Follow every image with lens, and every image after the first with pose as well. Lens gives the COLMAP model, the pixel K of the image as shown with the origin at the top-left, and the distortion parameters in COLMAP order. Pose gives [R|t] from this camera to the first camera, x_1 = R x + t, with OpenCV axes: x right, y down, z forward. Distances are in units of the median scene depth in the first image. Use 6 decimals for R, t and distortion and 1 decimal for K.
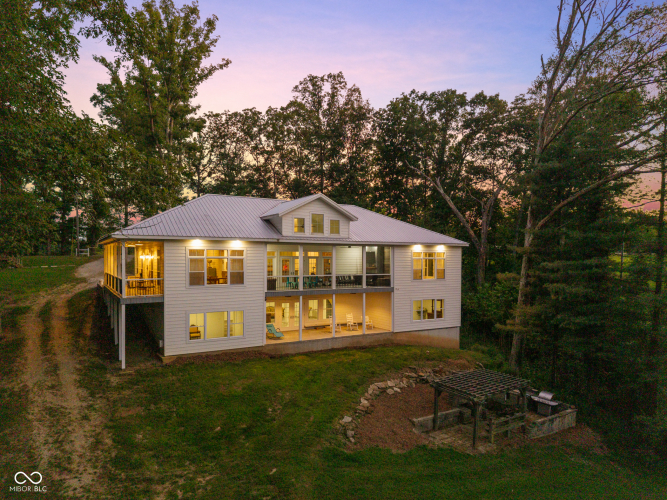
lens RADIAL K [[457.7, 0, 337.3], [0, 457.7, 261.0], [0, 0, 1]] dist [0.004776, -0.000860]
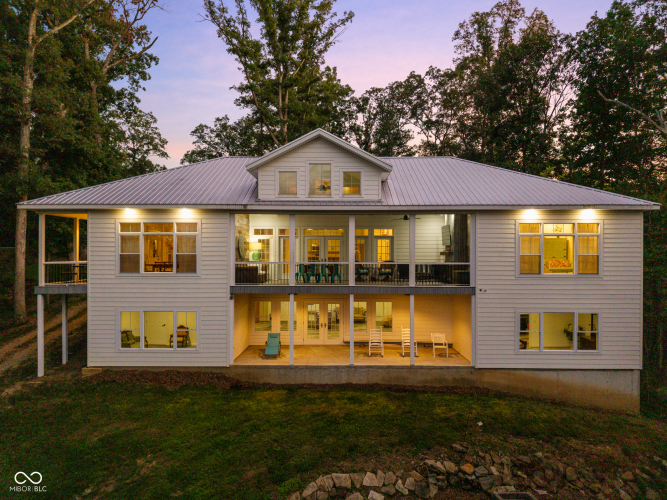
lens RADIAL K [[450.7, 0, 336.2], [0, 450.7, 250.9], [0, 0, 1]] dist [0.000619, -0.000526]
pose [[0.854445, -0.005399, -0.519514, 0.295515], [-0.002904, 0.999881, -0.015168, 0.025478], [0.519534, 0.014469, 0.854327, 0.493813]]
